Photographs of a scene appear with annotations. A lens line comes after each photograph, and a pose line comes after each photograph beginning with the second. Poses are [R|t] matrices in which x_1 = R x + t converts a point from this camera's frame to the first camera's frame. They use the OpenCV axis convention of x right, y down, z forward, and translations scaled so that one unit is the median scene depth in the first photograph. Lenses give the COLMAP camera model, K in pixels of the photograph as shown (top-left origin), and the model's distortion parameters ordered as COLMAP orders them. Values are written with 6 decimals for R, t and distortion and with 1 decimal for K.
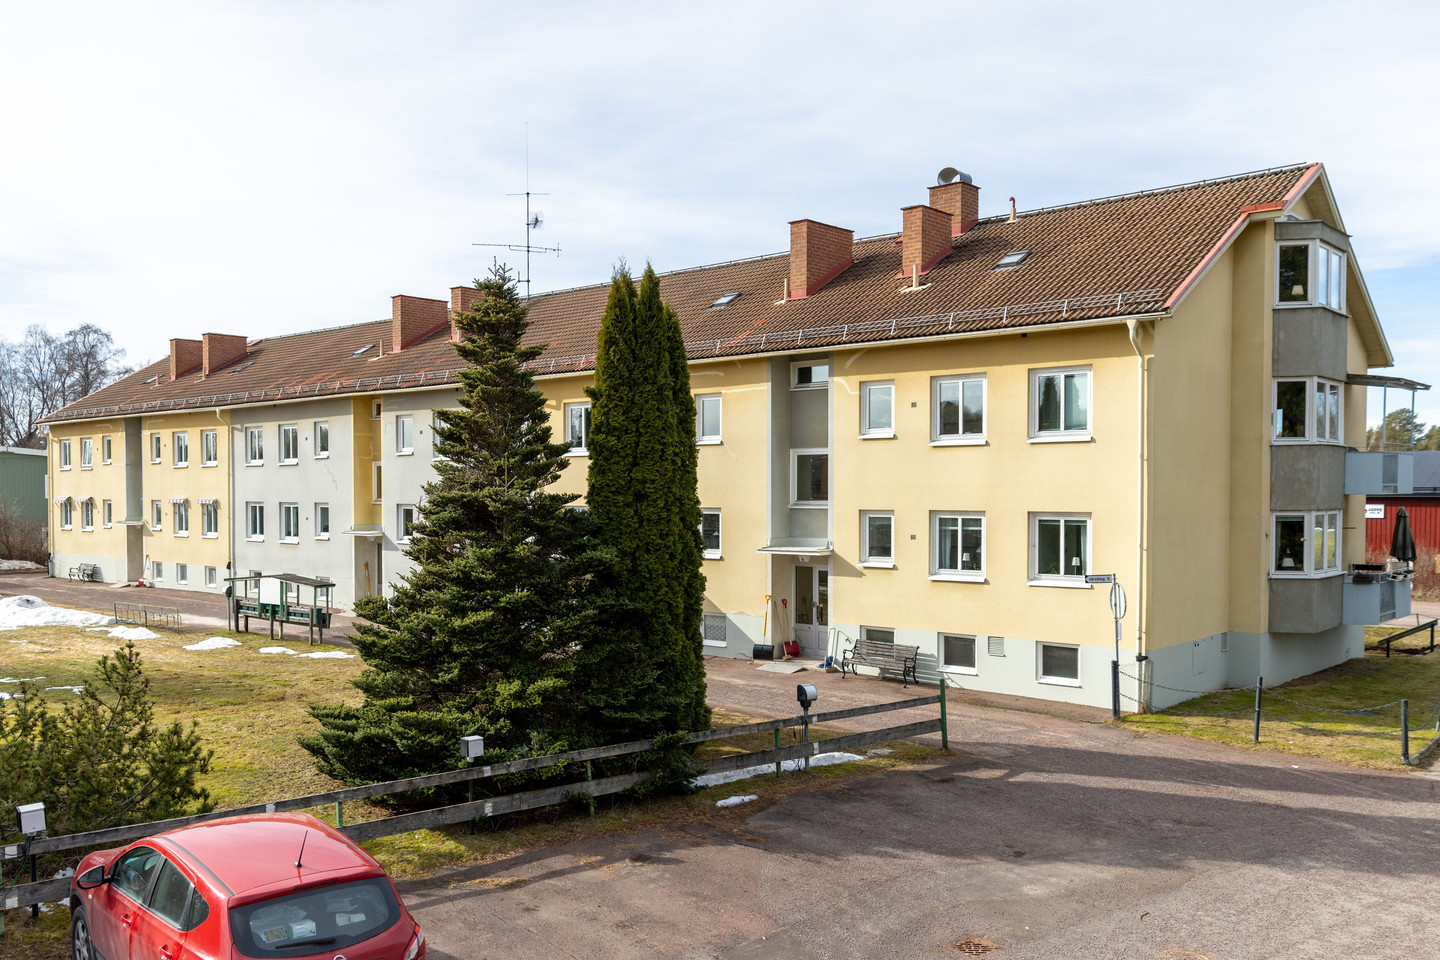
lens RADIAL K [[1592.1, 0, 718.4], [0, 1592.1, 479.6], [0, 0, 1]] dist [0.002132, 0.000000]
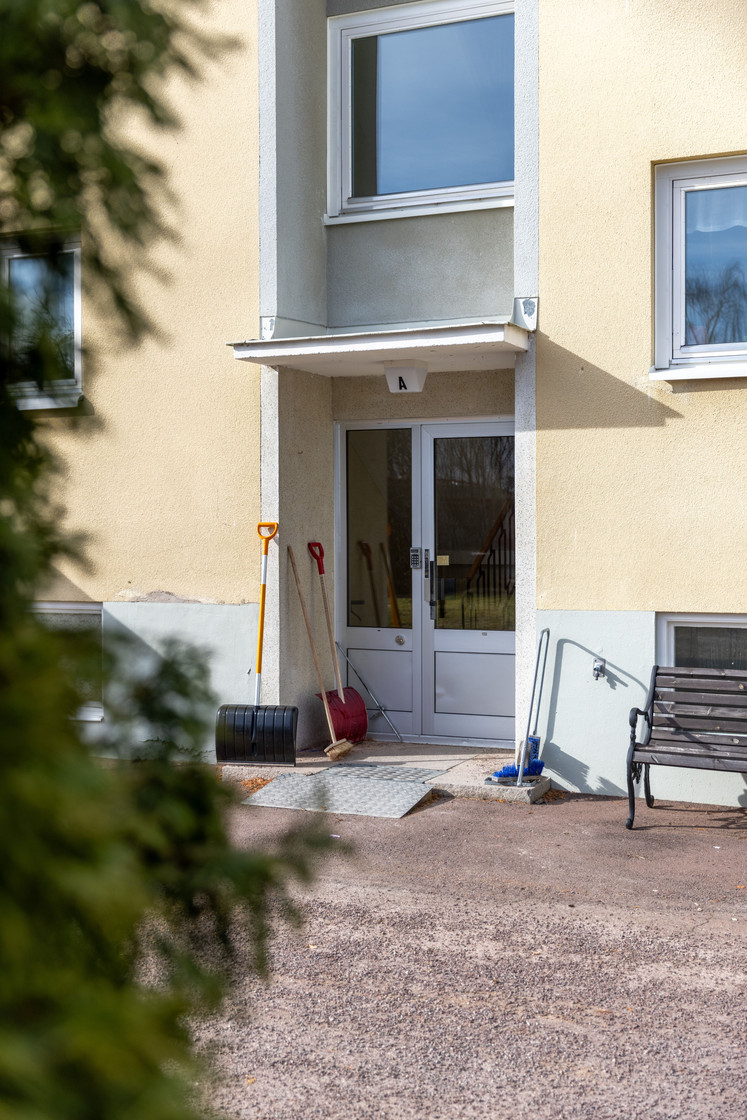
lens RADIAL K [[1379.3, 0, 373.7], [0, 1379.3, 557.0], [0, 0, 1]] dist [-0.008013, 0.000000]
pose [[0.962807, -0.011798, 0.269932, -0.015113], [0.013842, 0.999888, -0.005667, 0.081733], [-0.269835, 0.009193, 0.962863, 0.784043]]
